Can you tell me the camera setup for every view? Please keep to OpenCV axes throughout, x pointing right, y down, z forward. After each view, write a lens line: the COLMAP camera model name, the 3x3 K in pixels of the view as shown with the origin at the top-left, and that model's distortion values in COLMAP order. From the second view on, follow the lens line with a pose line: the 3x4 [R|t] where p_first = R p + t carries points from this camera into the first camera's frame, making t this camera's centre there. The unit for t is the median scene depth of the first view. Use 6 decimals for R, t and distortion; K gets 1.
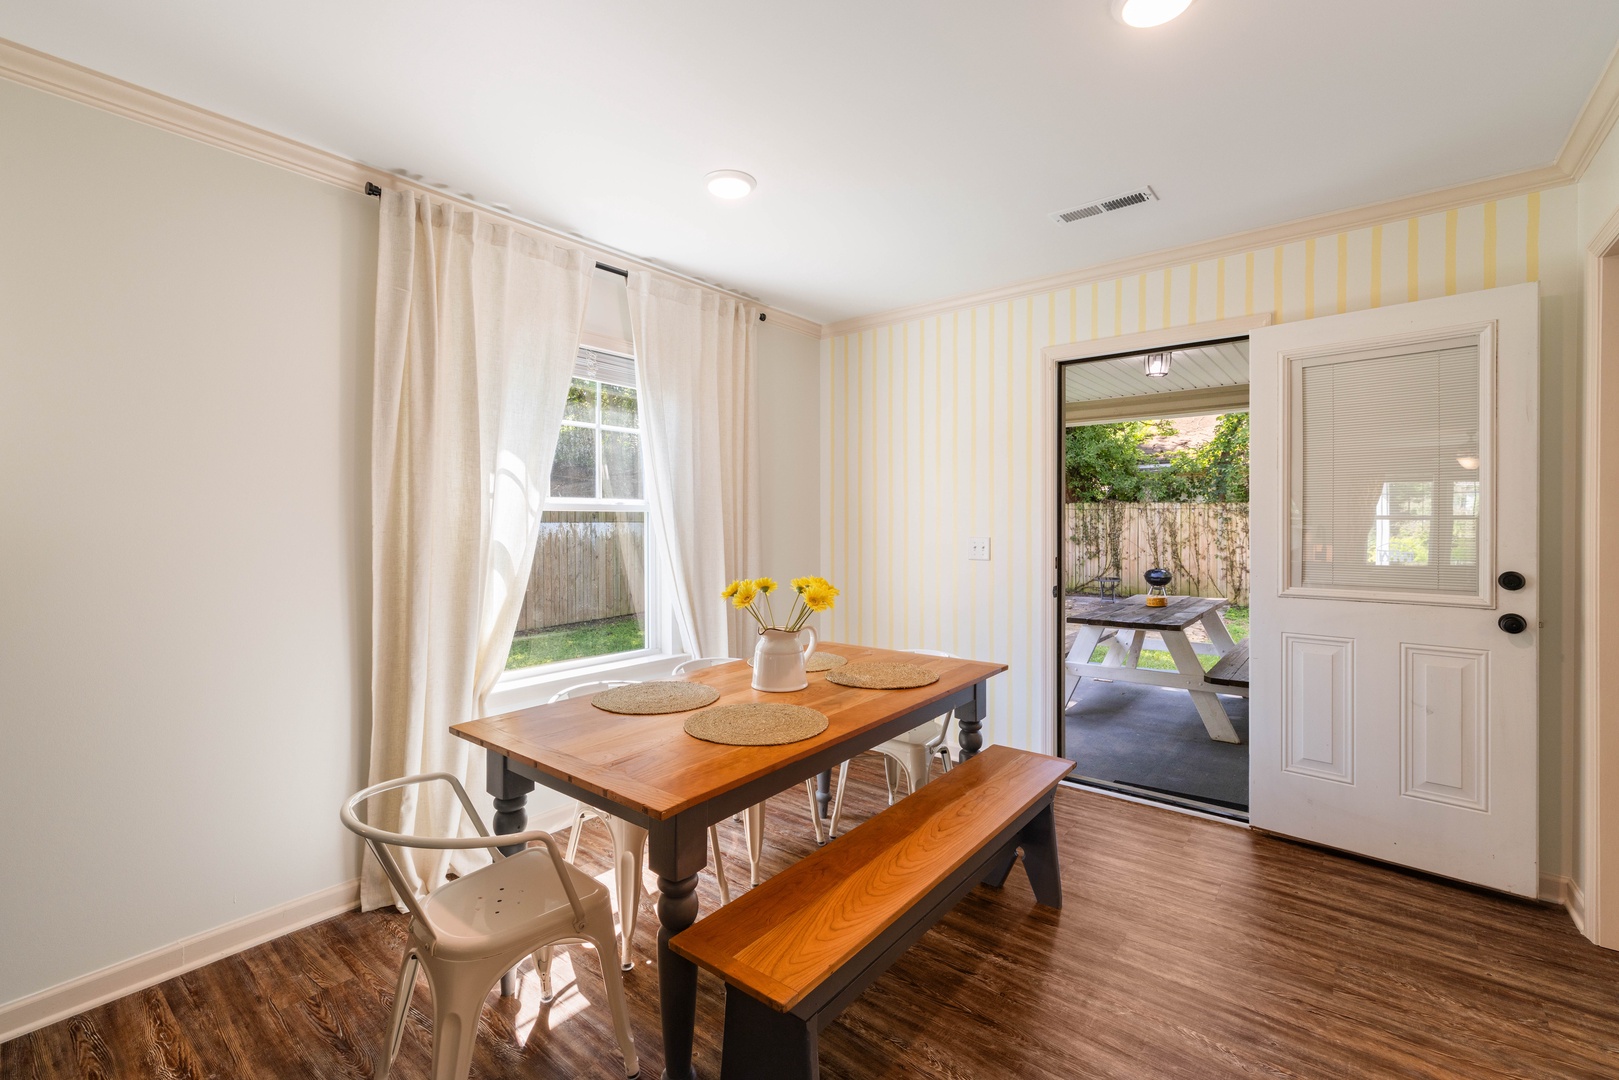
lens RADIAL K [[707.8, 0, 787.5], [0, 707.8, 535.2], [0, 0, 1]] dist [0.000107, 0.000837]
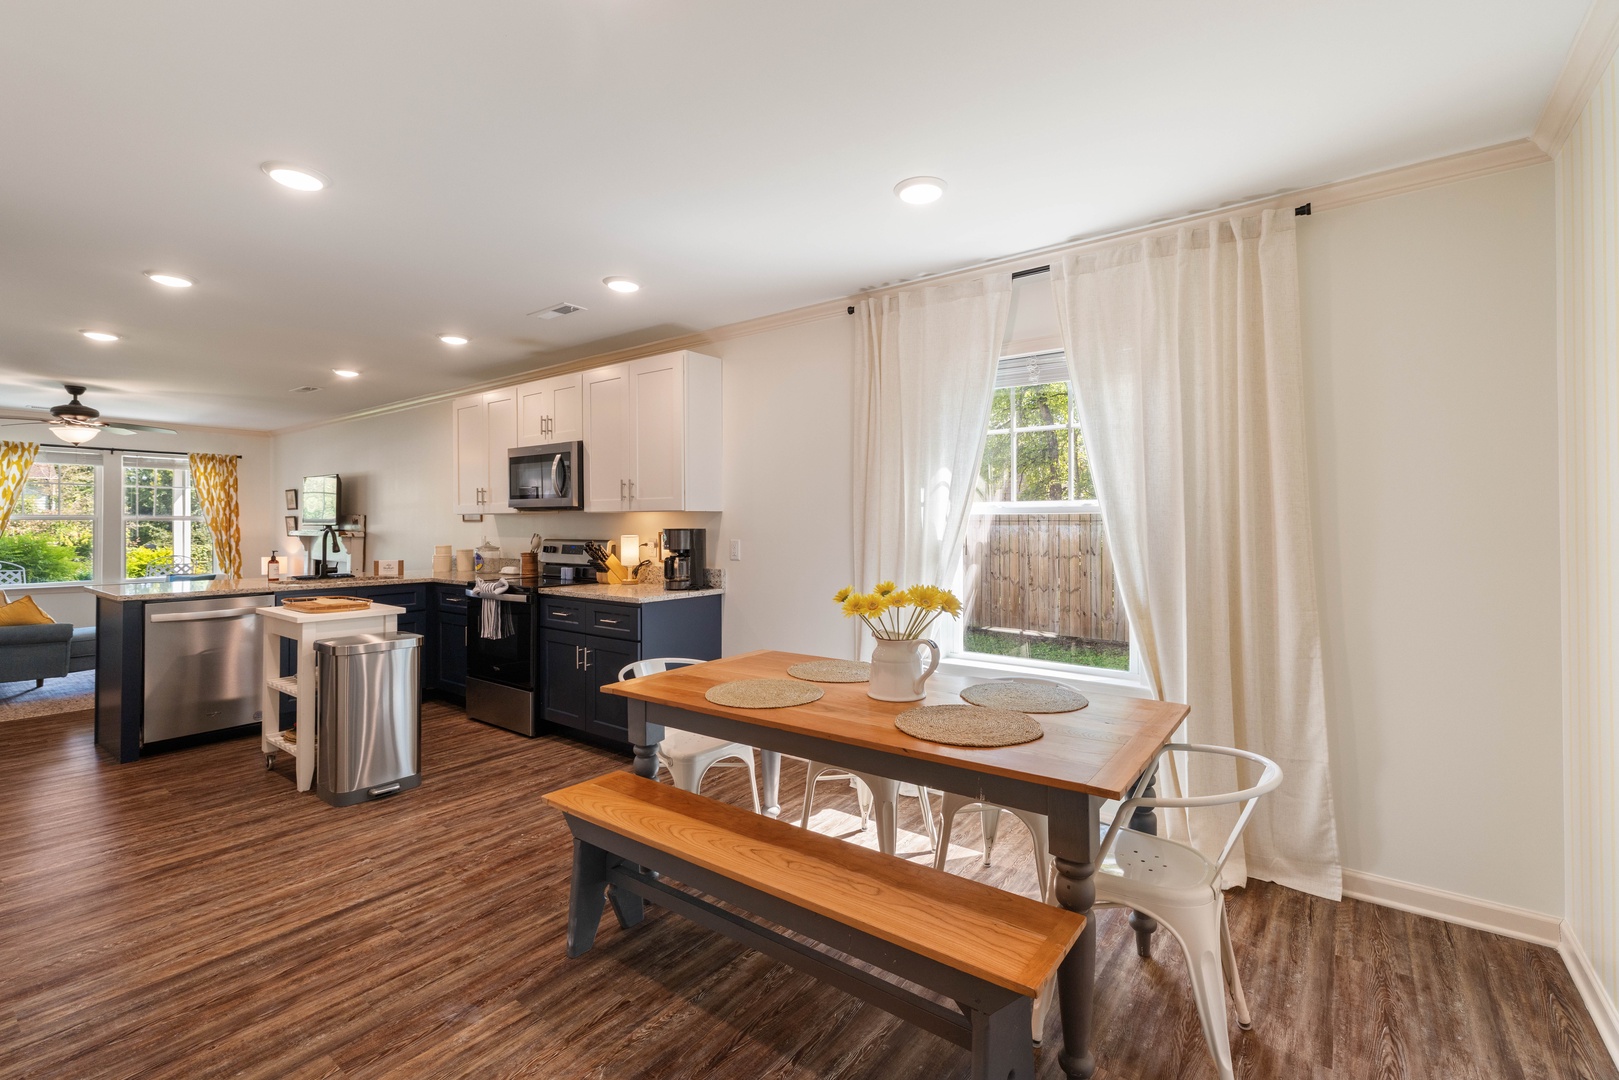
lens RADIAL K [[732.6, 0, 801.7], [0, 732.6, 520.1], [0, 0, 1]] dist [-0.011220, 0.010419]
pose [[0.032264, 0.000695, -0.999479, 0.816292], [-0.017053, 0.999855, 0.000144, -0.022383], [0.999334, 0.017040, 0.032271, 0.694414]]
